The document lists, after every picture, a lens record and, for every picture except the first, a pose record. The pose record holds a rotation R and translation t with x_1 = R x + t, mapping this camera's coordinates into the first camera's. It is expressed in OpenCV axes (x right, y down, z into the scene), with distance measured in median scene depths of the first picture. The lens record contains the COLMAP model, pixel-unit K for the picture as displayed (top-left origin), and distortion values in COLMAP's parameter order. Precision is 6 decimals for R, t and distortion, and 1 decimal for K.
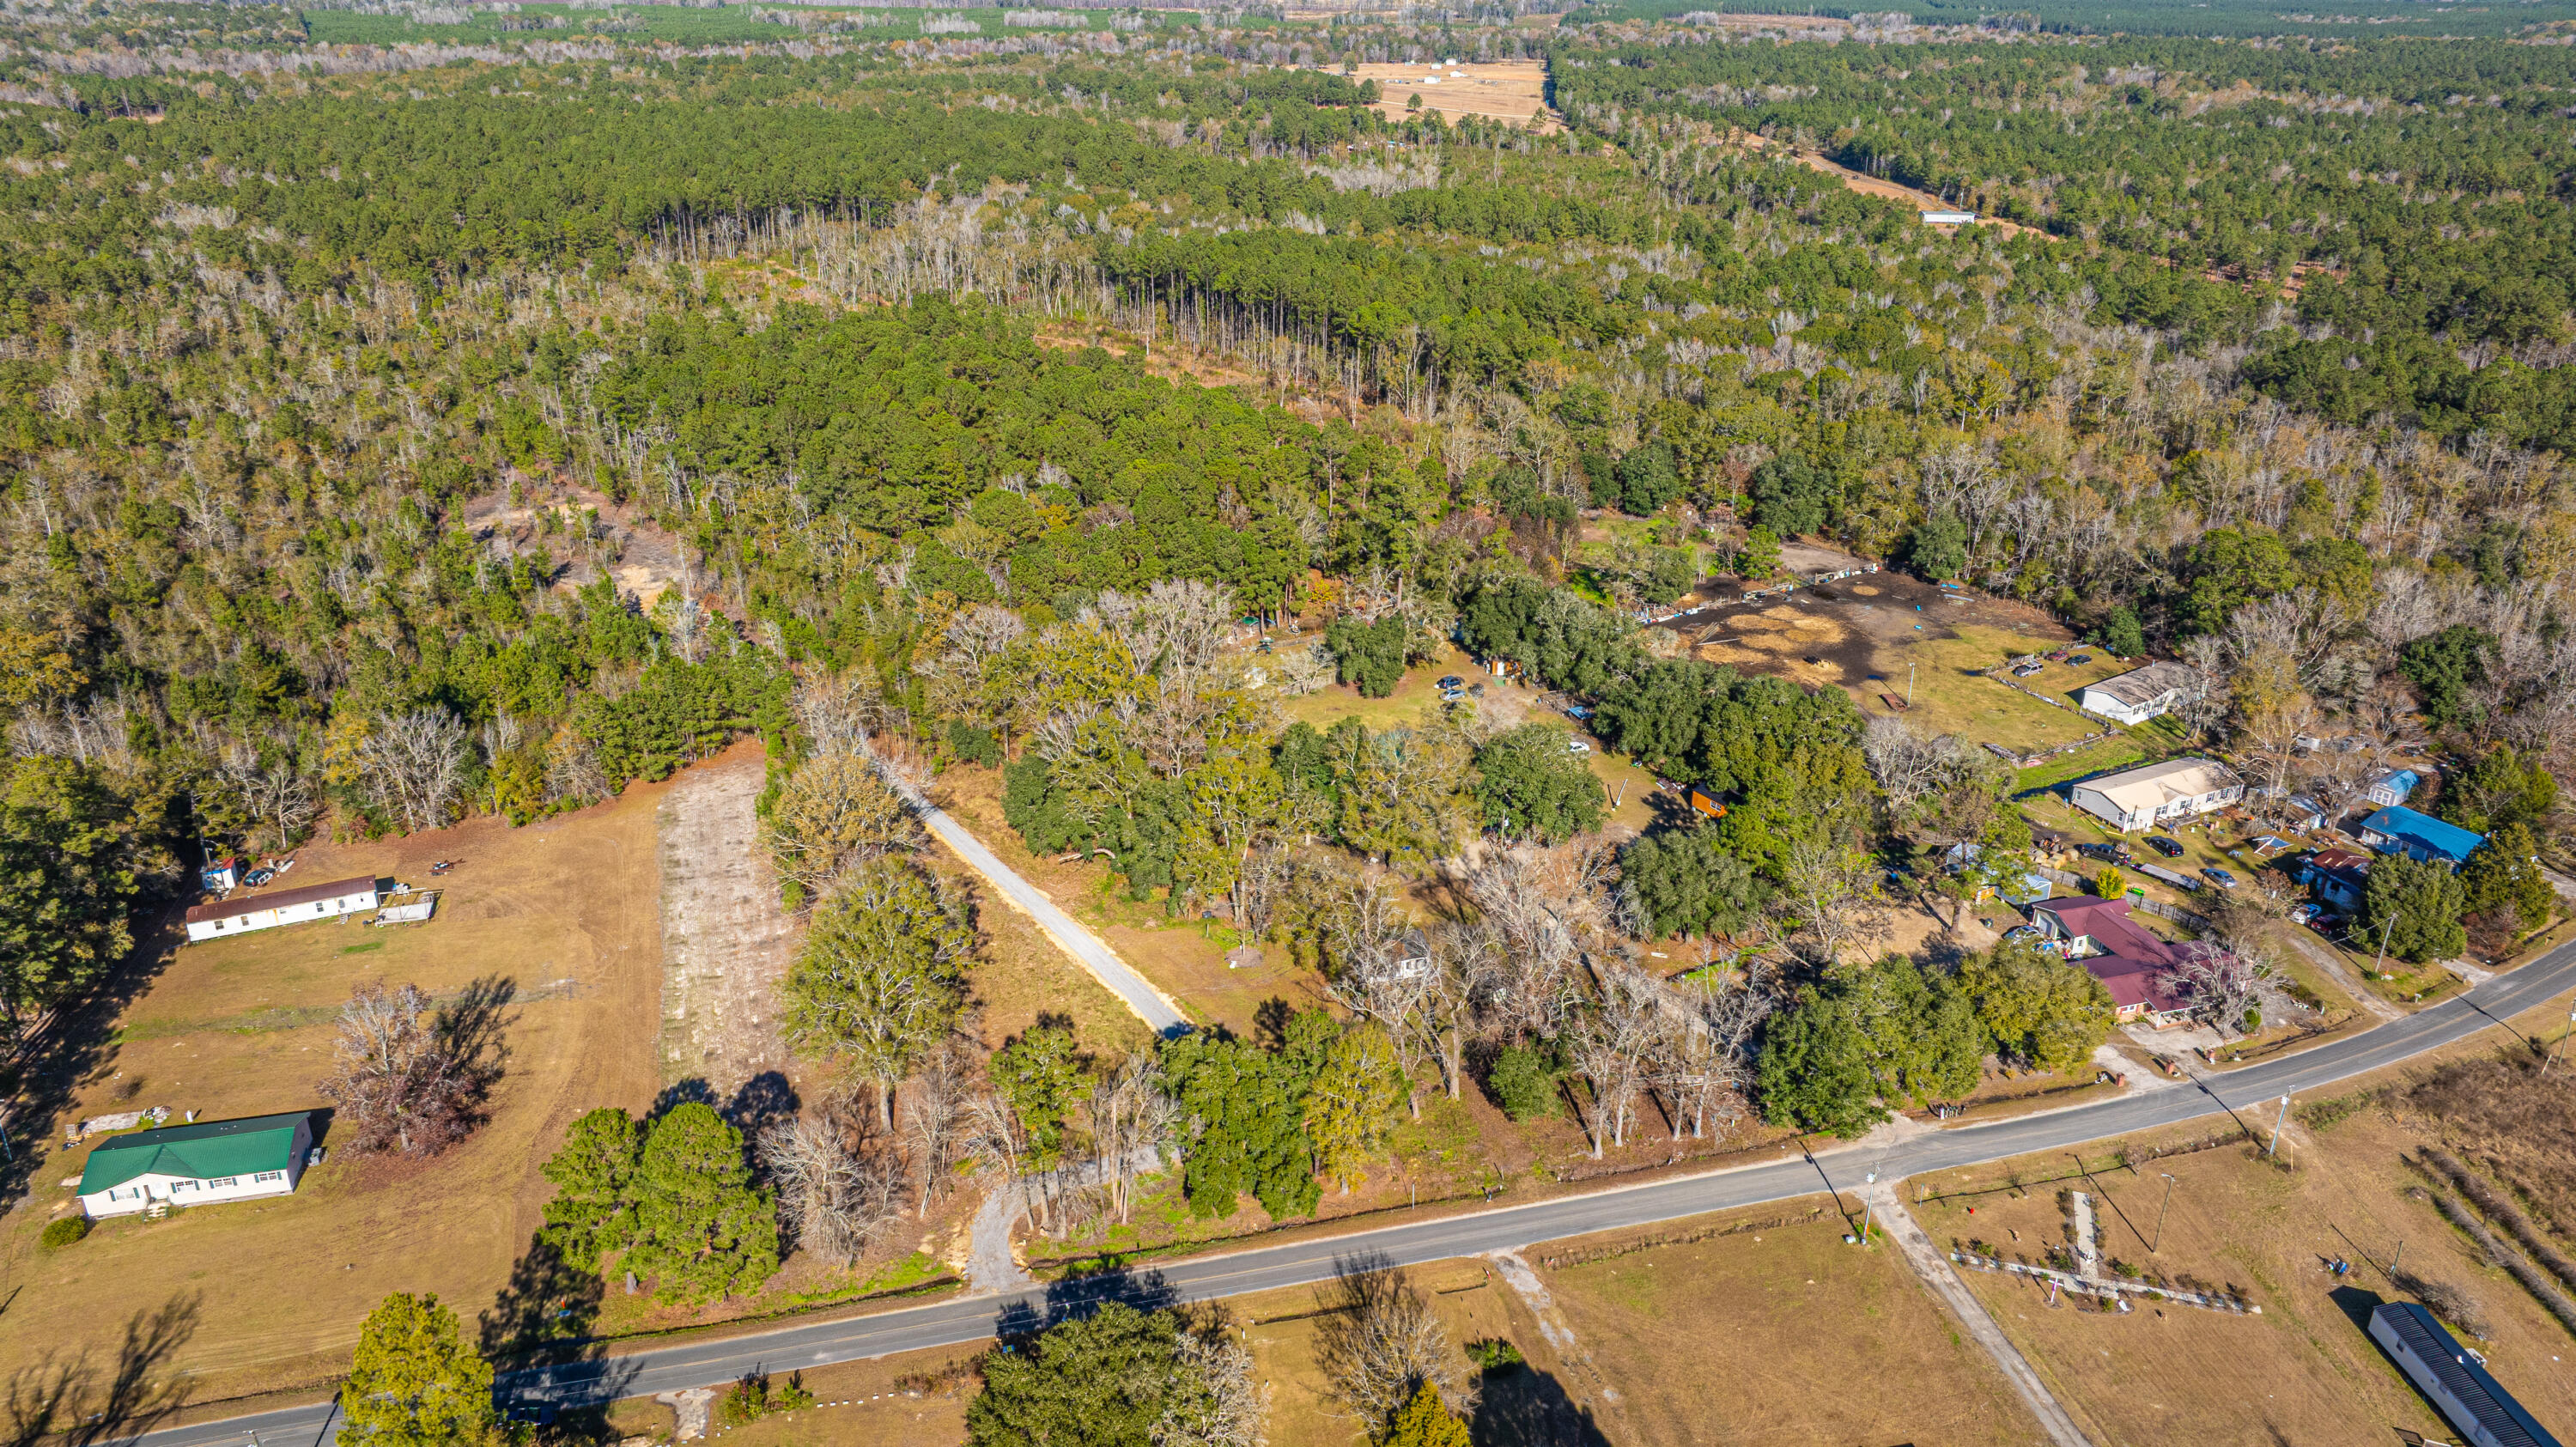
lens RADIAL K [[1814.9, 0, 1305.4], [0, 1814.9, 731.4], [0, 0, 1]] dist [-0.038251, 0.039190]
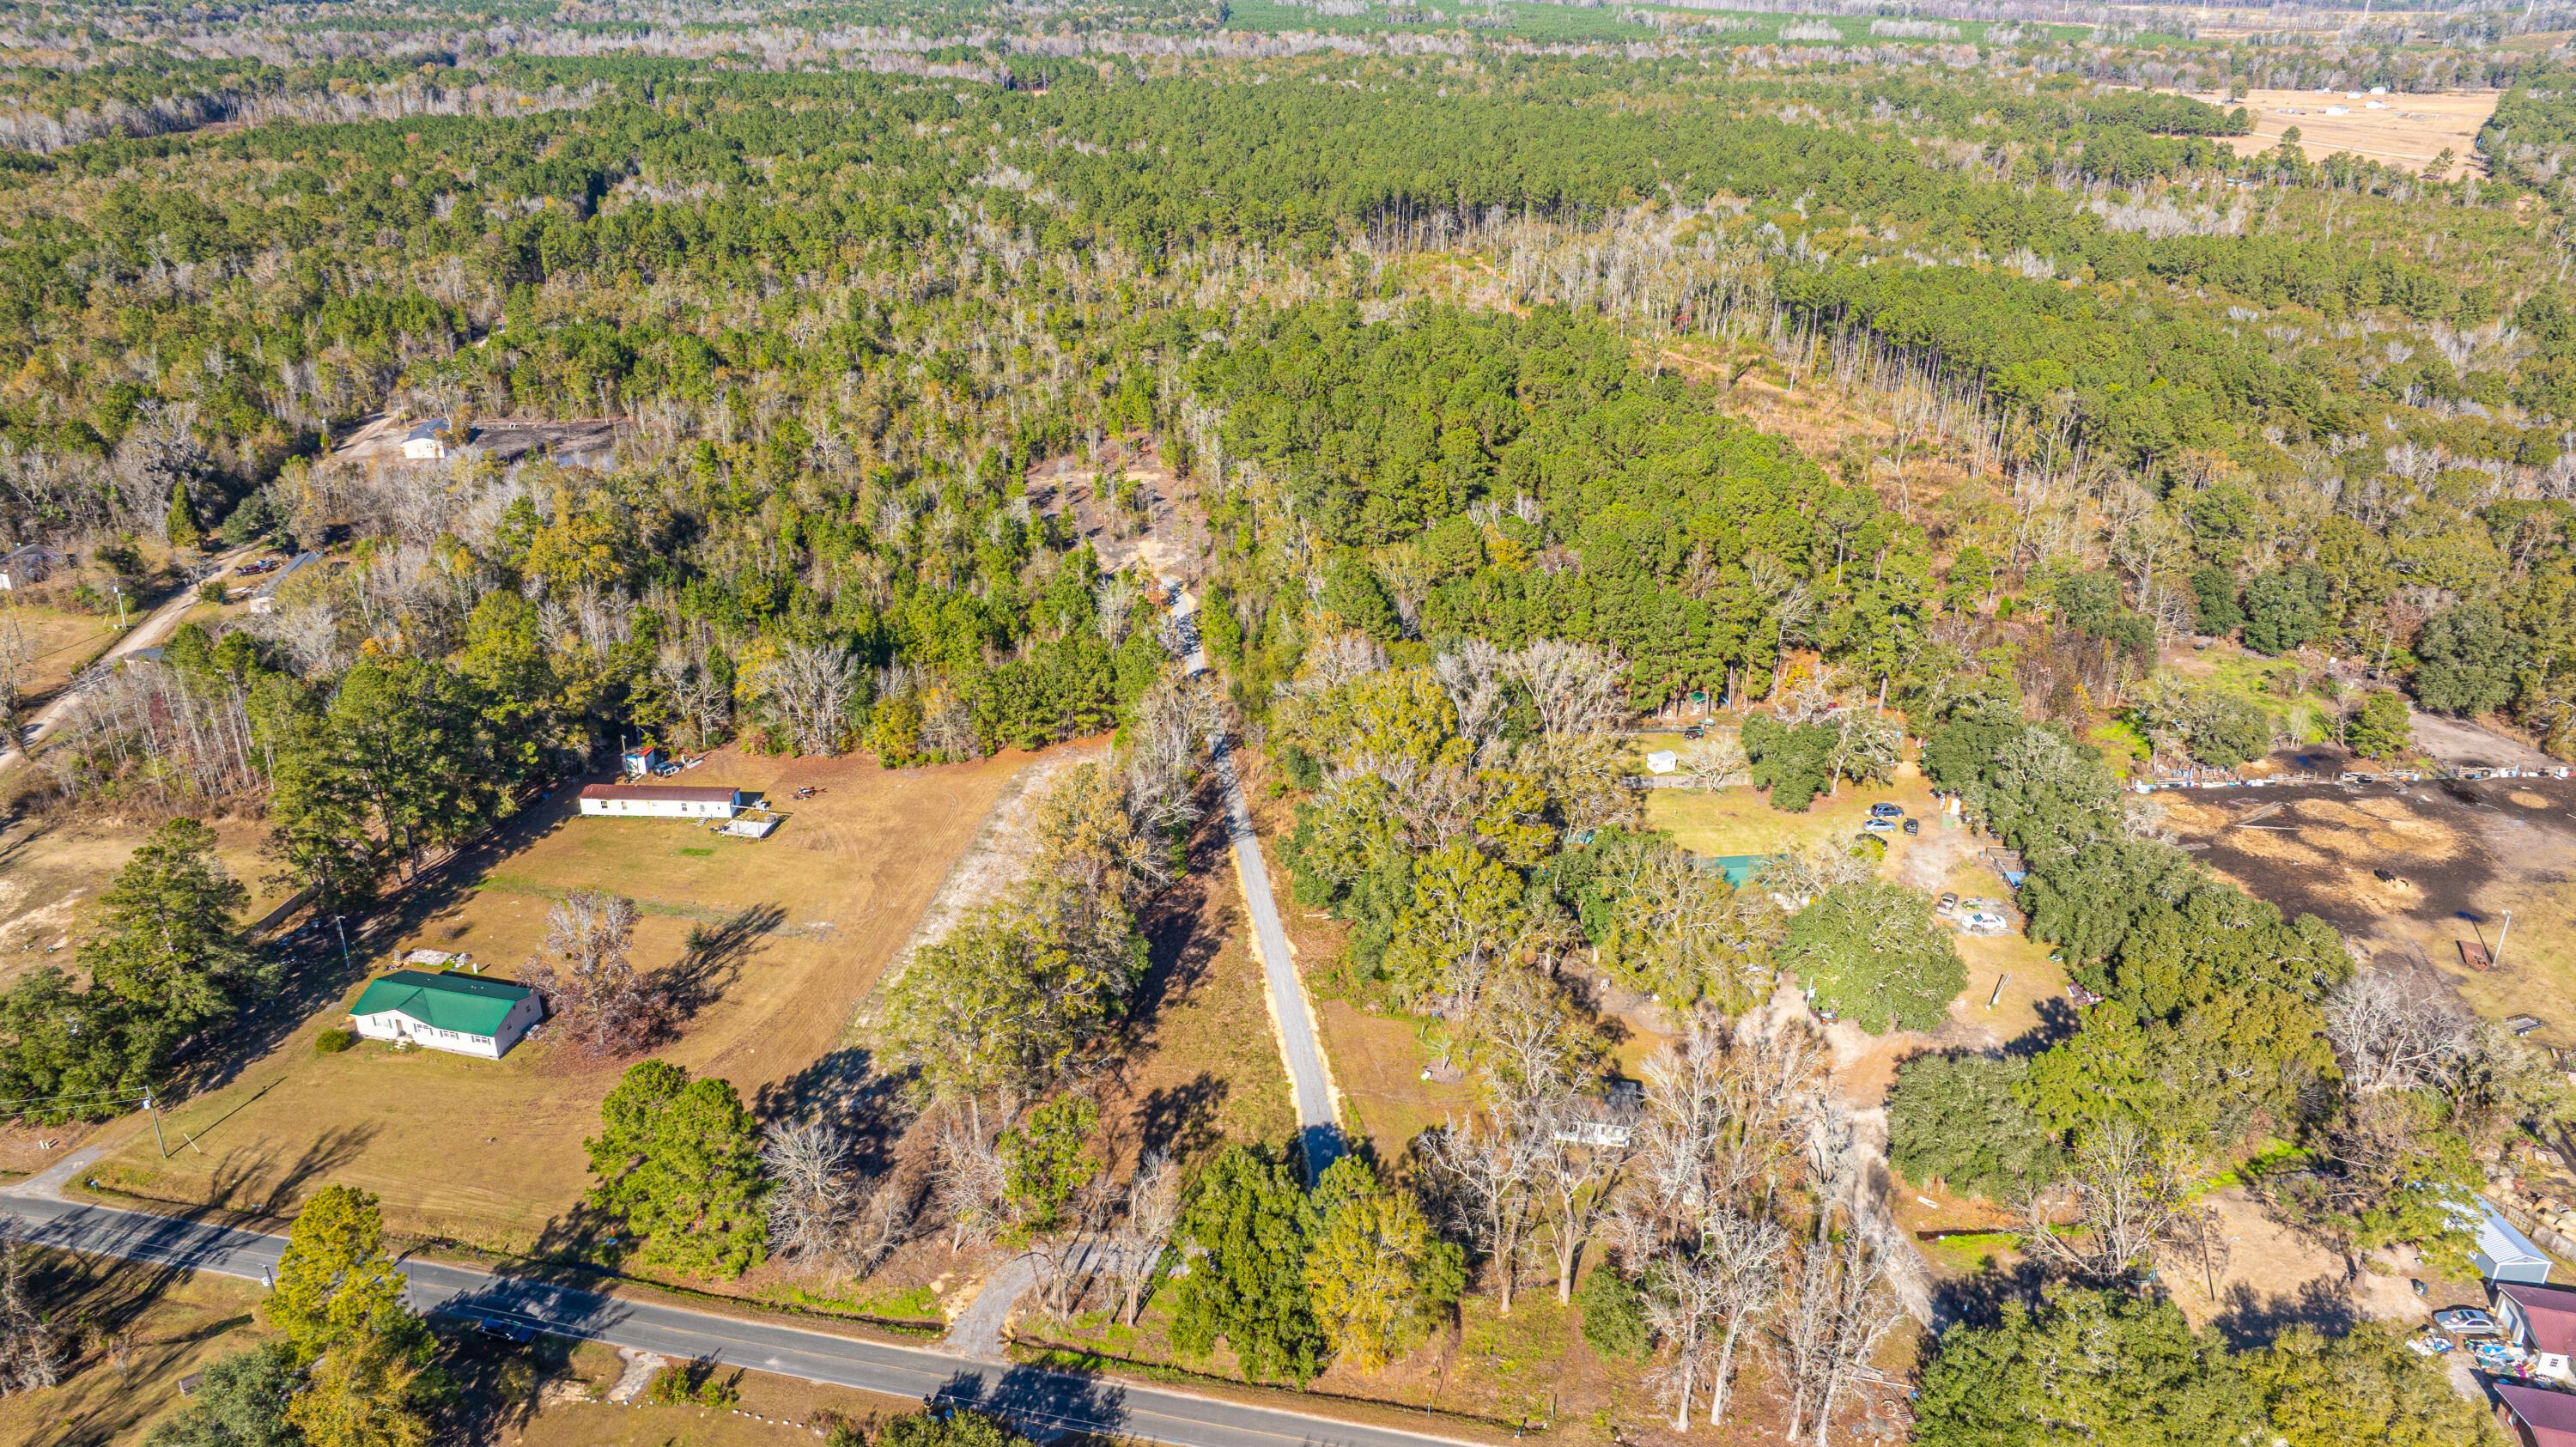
lens RADIAL K [[1814.9, 0, 1303.0], [0, 1814.9, 735.1], [0, 0, 1]] dist [-0.038251, 0.039190]
pose [[0.892374, 0.185094, -0.411594, 0.227718], [-0.185291, 0.981877, 0.039823, -0.057290], [0.411505, 0.040728, 0.910497, 0.141427]]
